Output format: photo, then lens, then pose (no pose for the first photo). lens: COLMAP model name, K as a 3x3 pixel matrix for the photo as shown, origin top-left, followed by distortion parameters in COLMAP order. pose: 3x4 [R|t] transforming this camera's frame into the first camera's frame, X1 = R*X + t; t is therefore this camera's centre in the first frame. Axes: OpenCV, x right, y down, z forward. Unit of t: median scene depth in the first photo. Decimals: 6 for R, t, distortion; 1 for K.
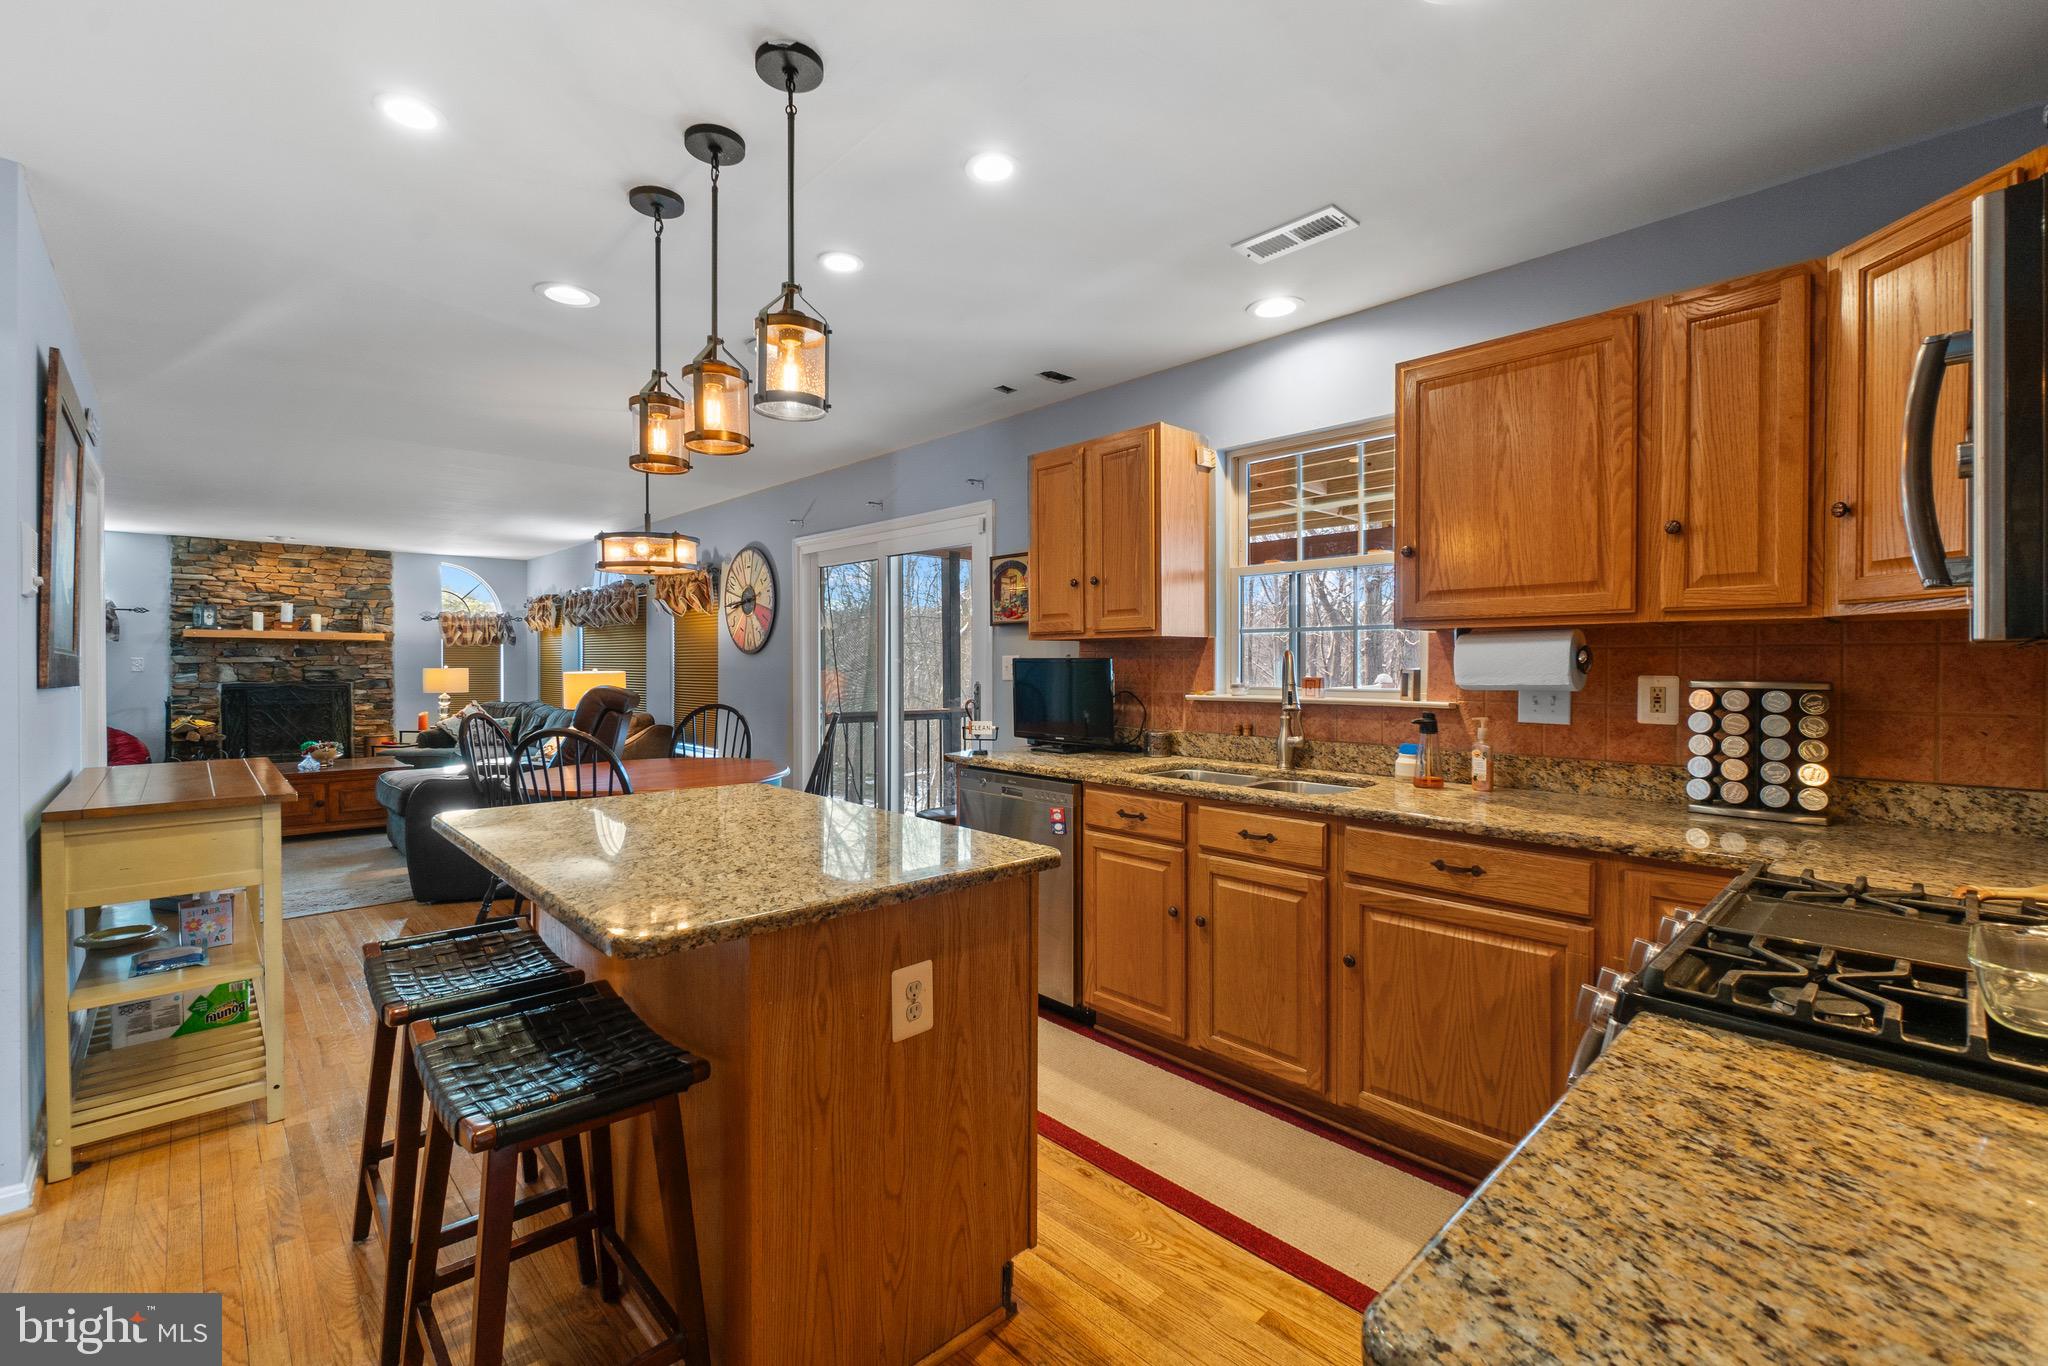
lens RADIAL K [[899.0, 0, 1025.7], [0, 899.0, 671.9], [0, 0, 1]] dist [-0.003465, -0.000324]
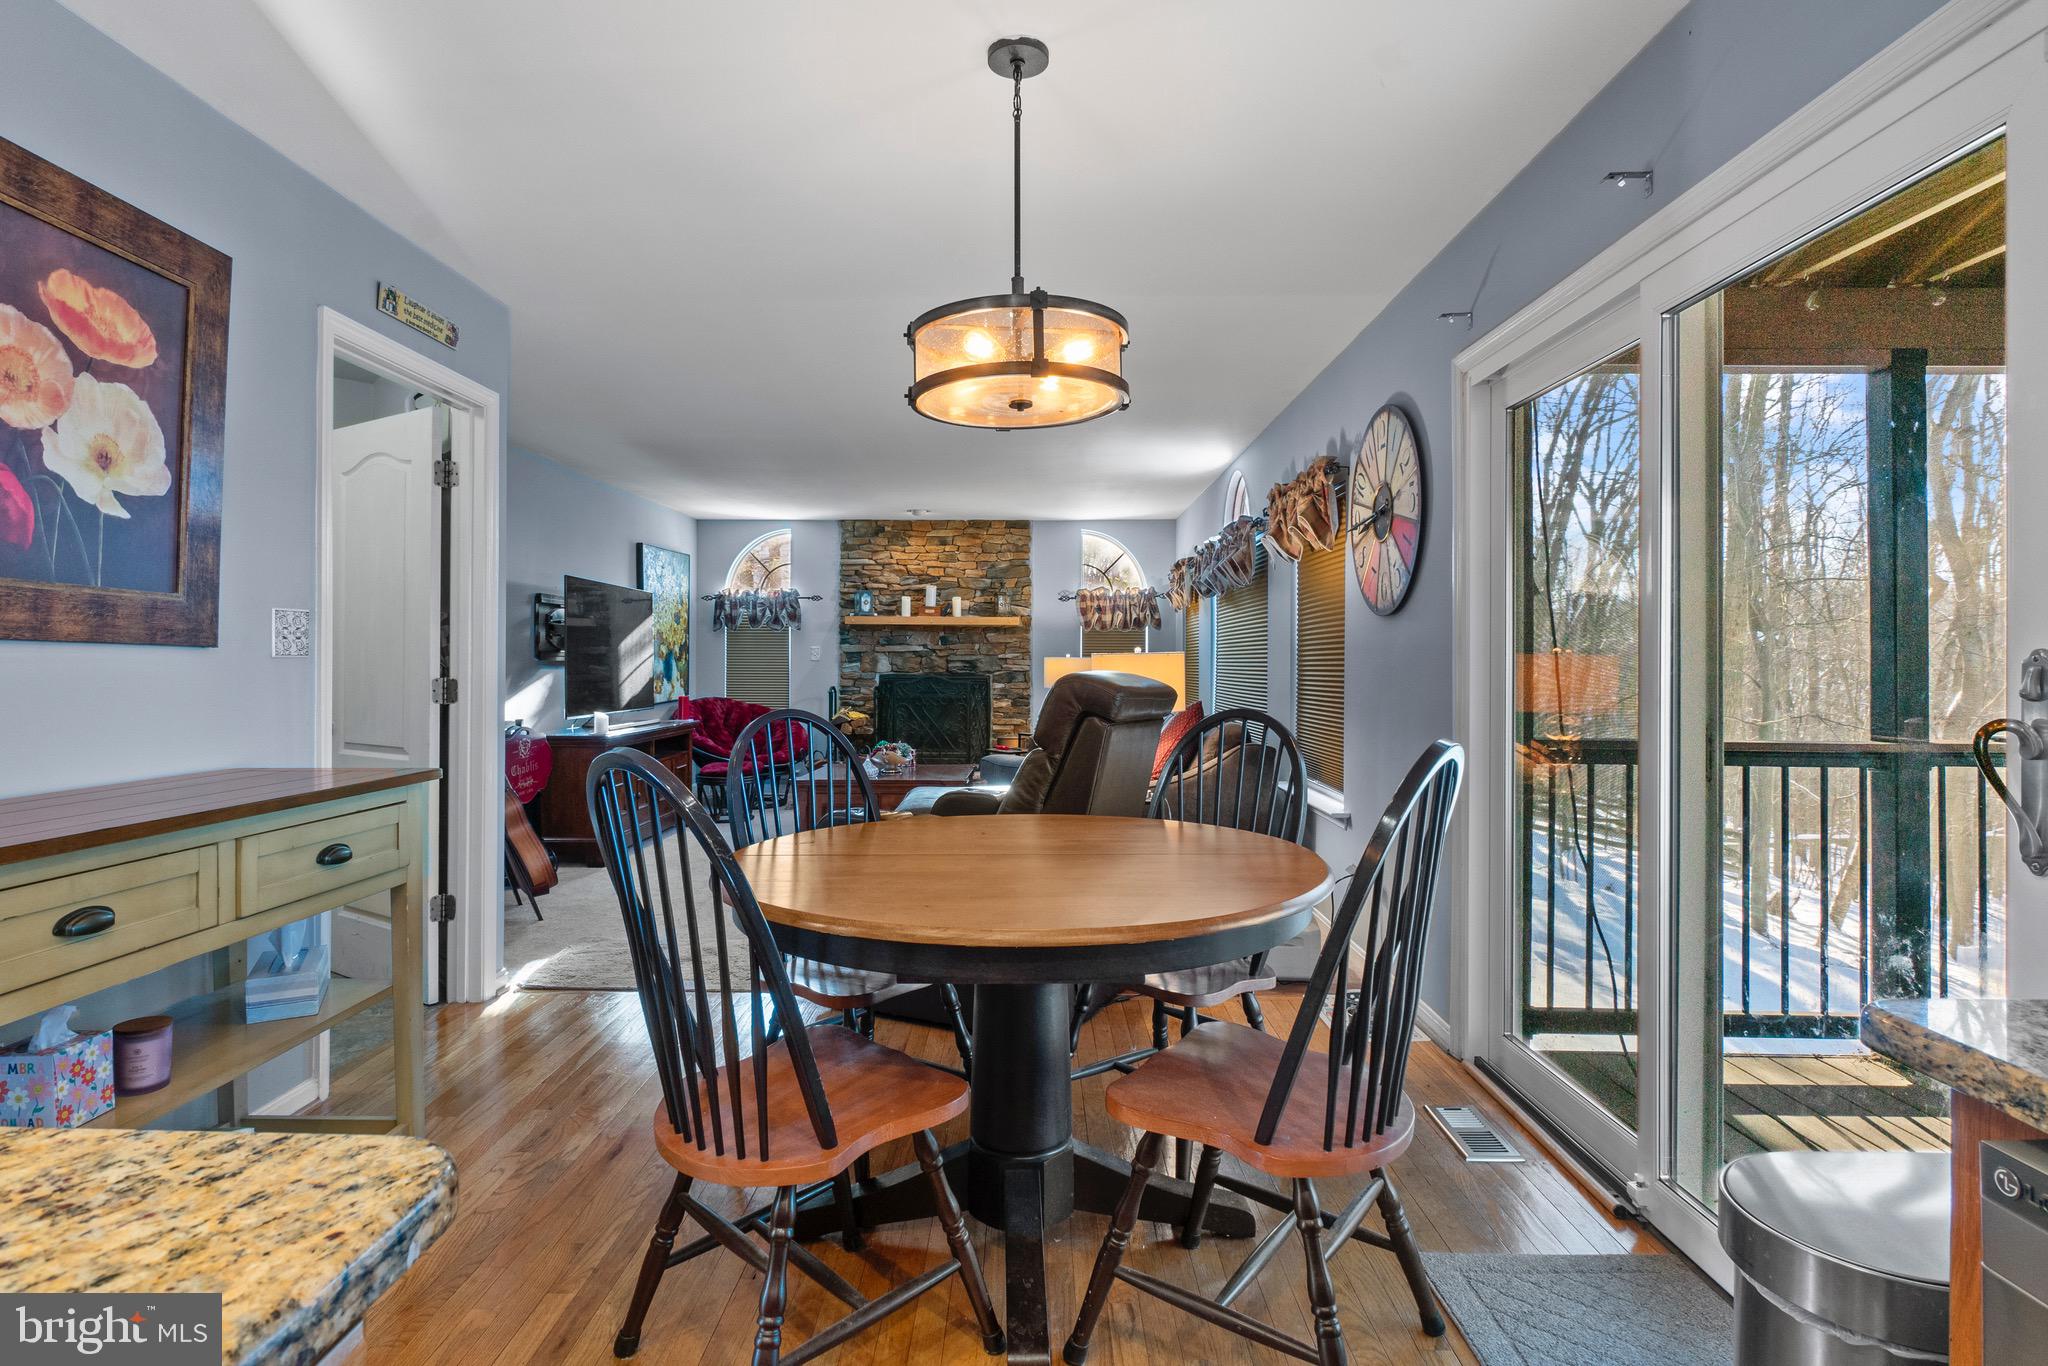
lens RADIAL K [[1050.7, 0, 1007.2], [0, 1050.7, 658.5], [0, 0, 1]] dist [0.009781, -0.000964]
pose [[0.709138, -0.003990, -0.705059, -0.027153], [-0.008583, 0.999861, -0.014291, 0.011637], [0.705018, 0.016186, 0.709005, 0.321773]]
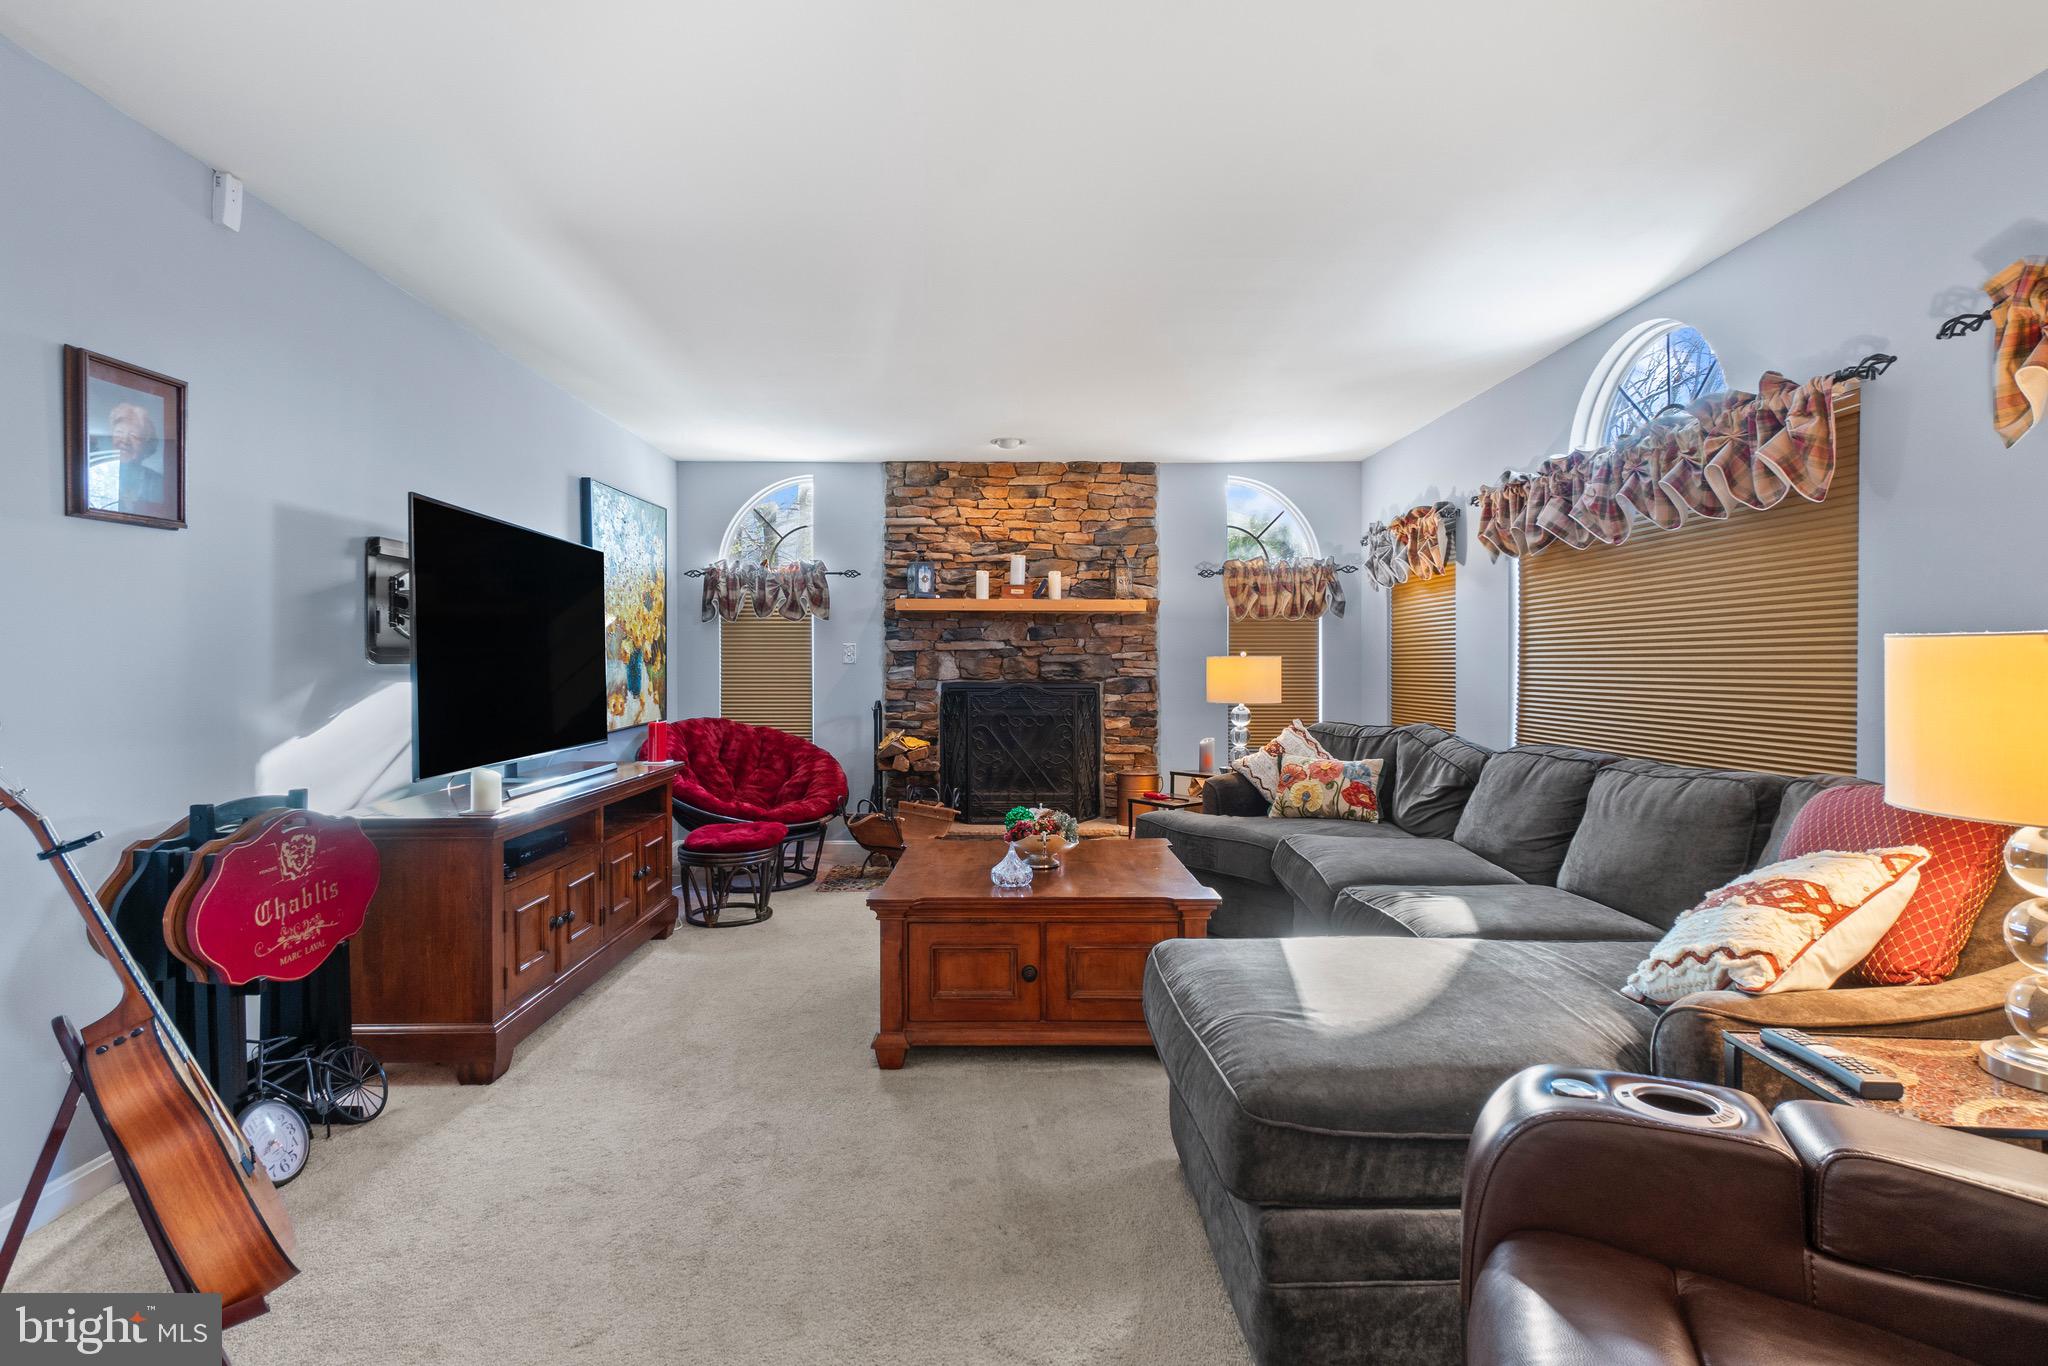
lens RADIAL K [[1007.9, 0, 1009.6], [0, 1007.9, 670.8], [0, 0, 1]] dist [0.015489, -0.003362]
pose [[0.736812, -0.000277, -0.676098, -0.369407], [-0.003755, 0.999983, -0.004502, 0.008000], [0.676087, 0.005856, 0.736798, 0.500934]]
